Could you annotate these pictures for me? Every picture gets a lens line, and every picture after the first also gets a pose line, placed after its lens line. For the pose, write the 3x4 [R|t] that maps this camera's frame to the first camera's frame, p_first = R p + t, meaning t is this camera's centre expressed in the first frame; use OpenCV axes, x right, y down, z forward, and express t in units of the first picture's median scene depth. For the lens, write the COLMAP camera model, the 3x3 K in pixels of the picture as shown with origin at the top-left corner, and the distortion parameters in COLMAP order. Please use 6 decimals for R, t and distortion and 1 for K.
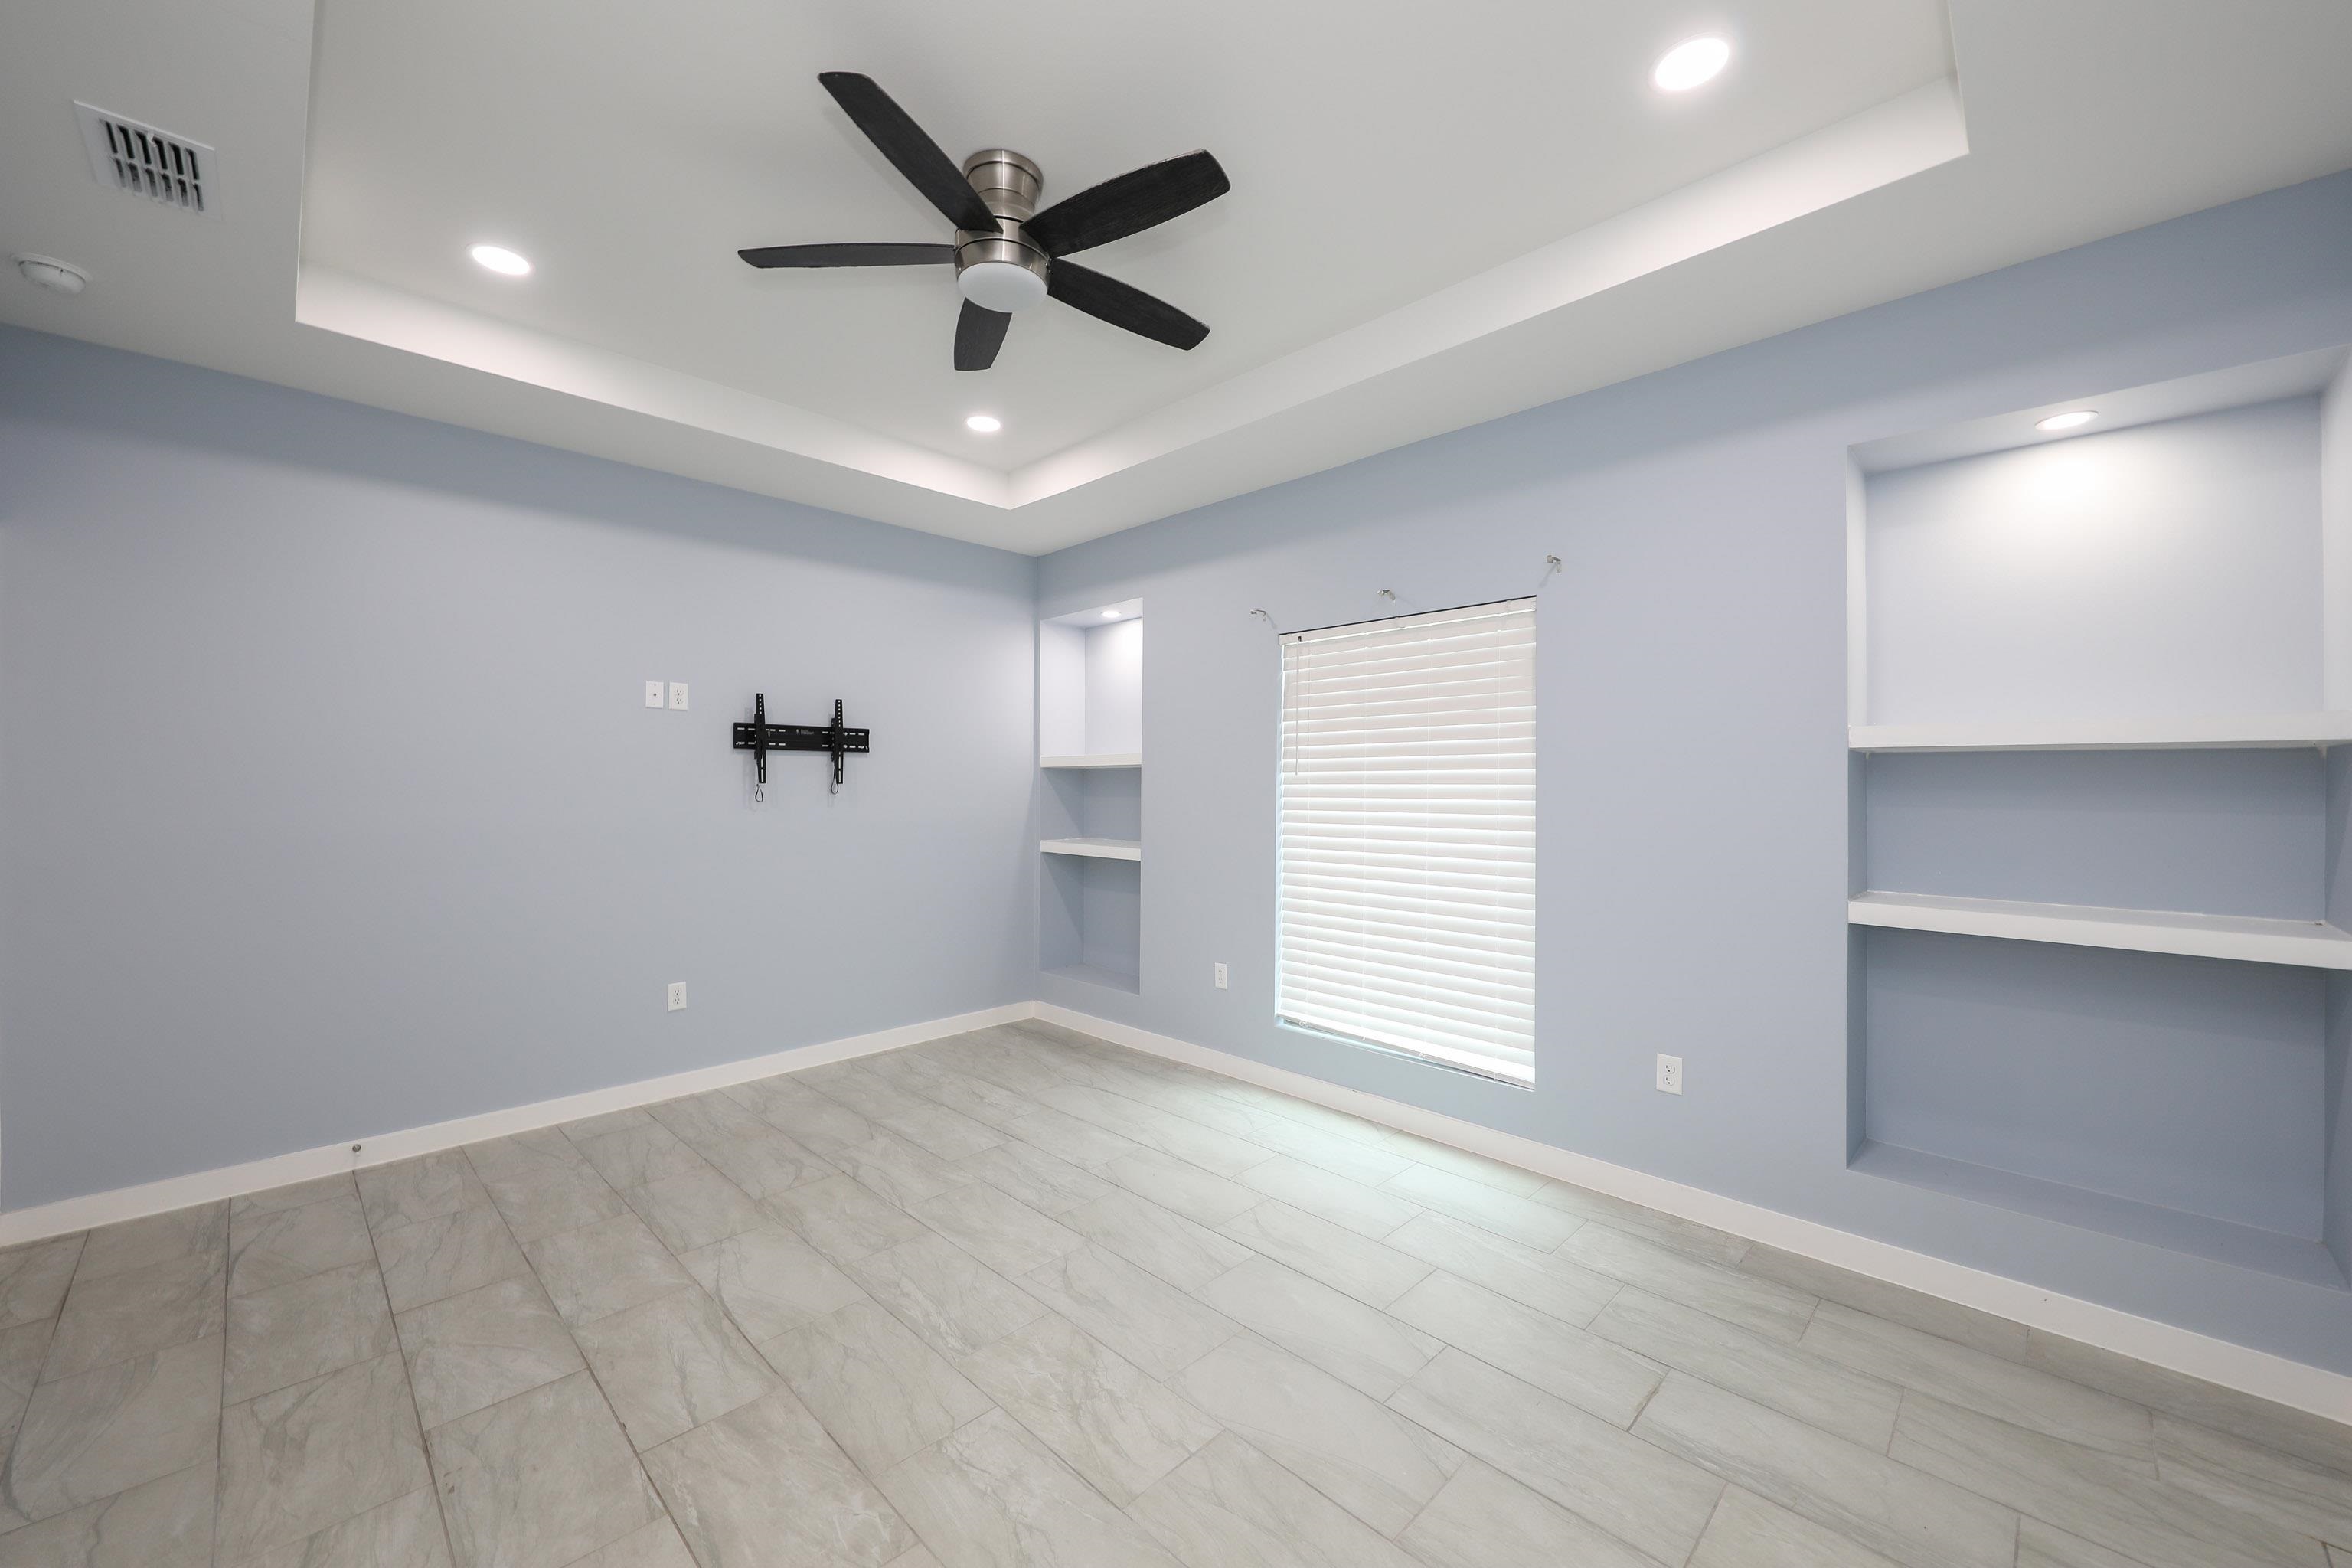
lens RADIAL K [[891.6, 0, 1185.6], [0, 891.6, 783.2], [0, 0, 1]] dist [0.001874, -0.003008]
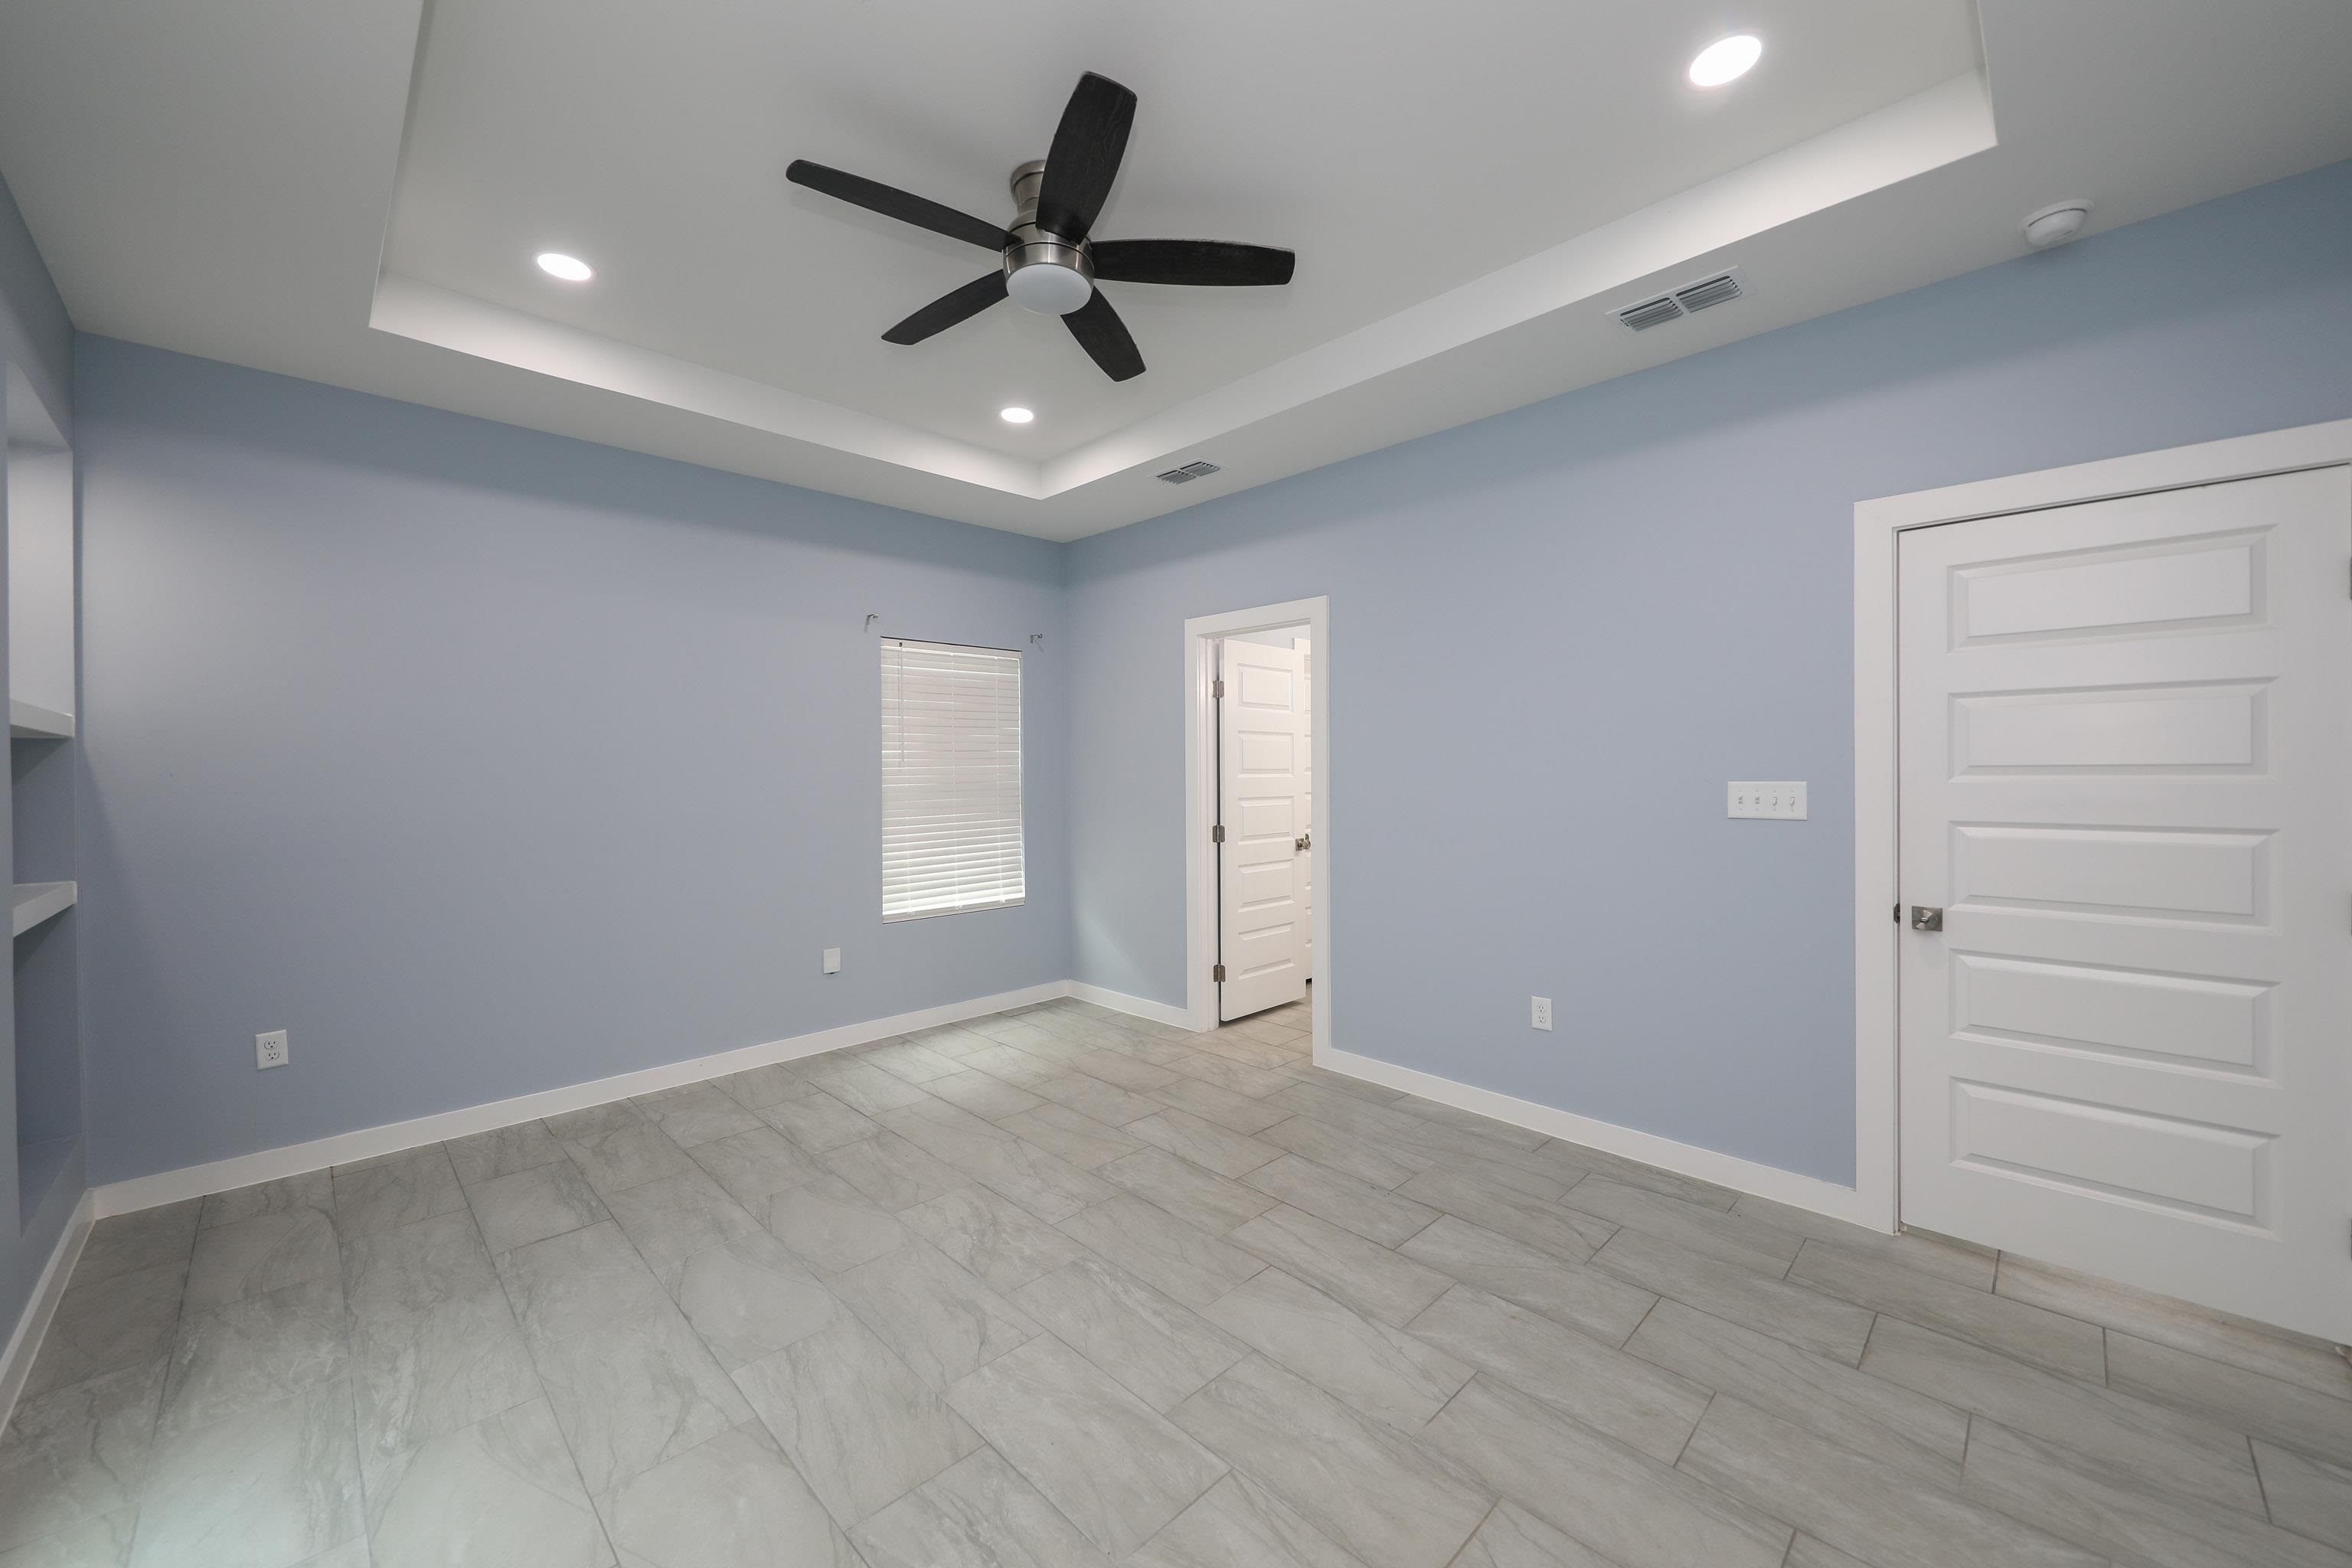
lens RADIAL K [[891.6, 0, 1170.7], [0, 891.6, 768.9], [0, 0, 1]] dist [0.001874, -0.003008]
pose [[-0.999583, 0.000860, 0.028857, -0.306438], [0.000830, 0.999999, -0.001032, 0.006505], [-0.028858, -0.001008, -0.999583, 1.666452]]
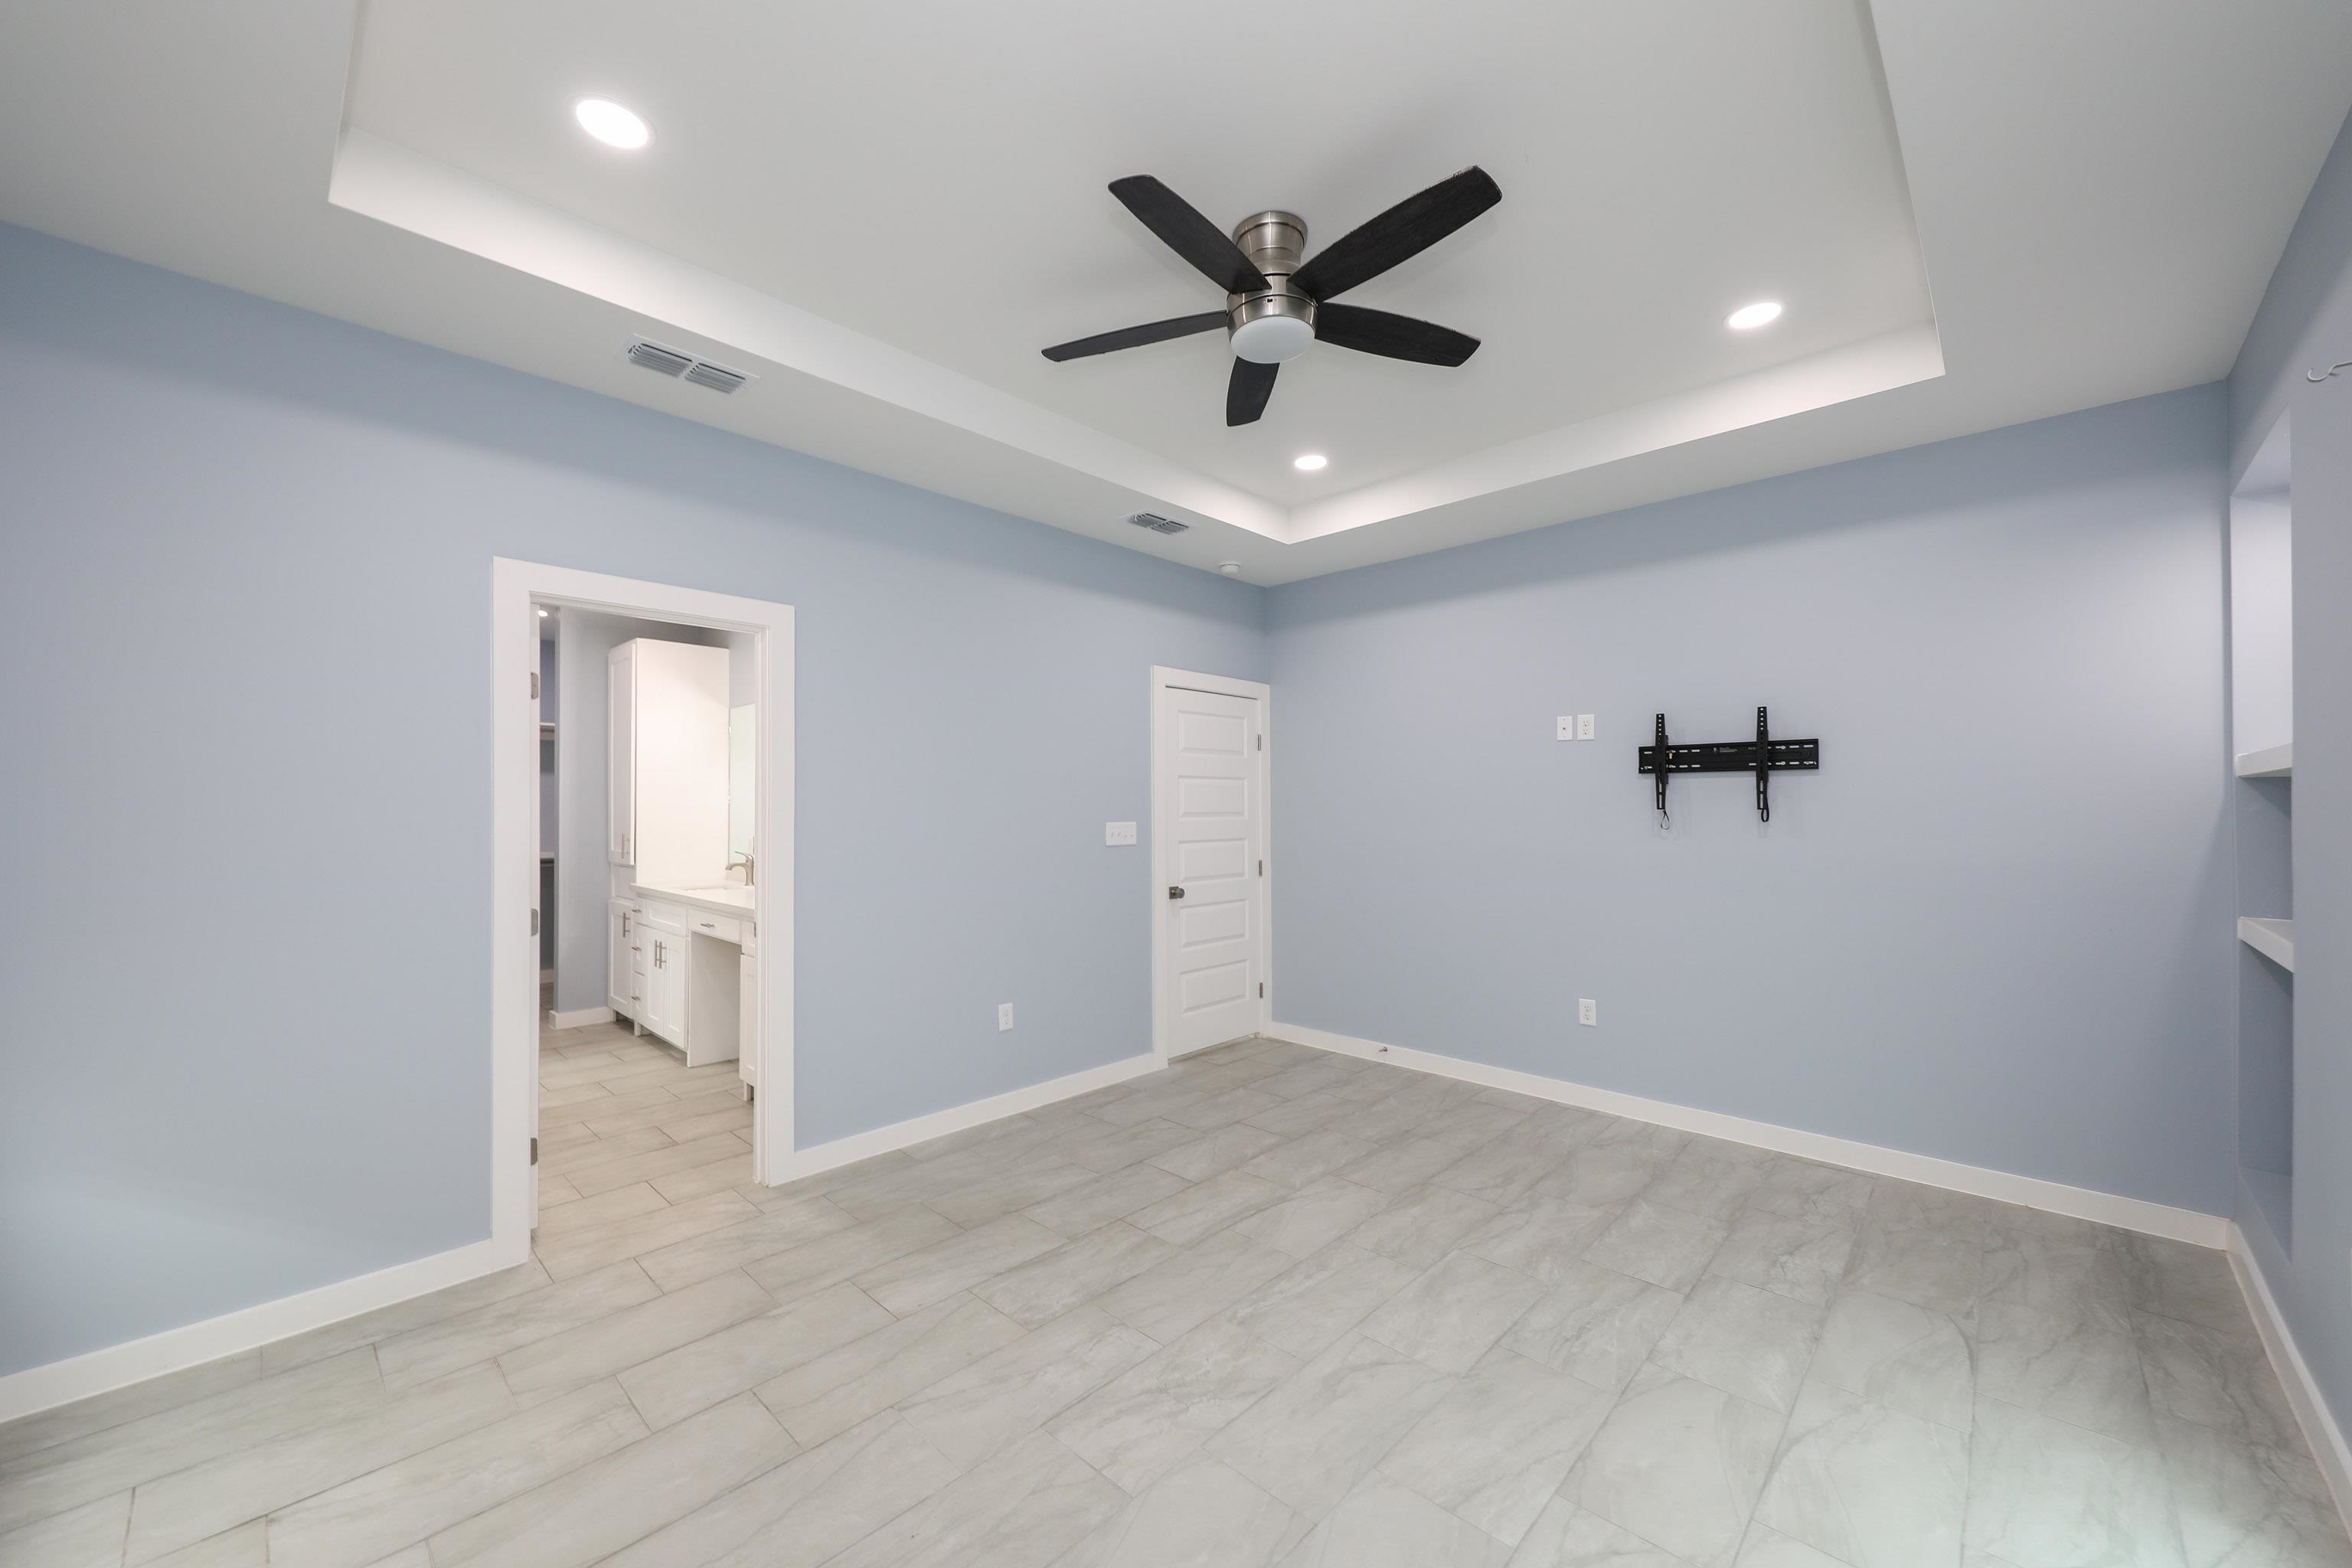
lens RADIAL K [[891.6, 0, 1164.1], [0, 891.6, 800.3], [0, 0, 1]] dist [0.001874, -0.003008]
pose [[-0.001889, -0.009659, -0.999952, 0.686018], [0.004865, 0.999941, -0.009668, -0.004380], [0.999986, -0.004883, -0.001842, 0.714318]]
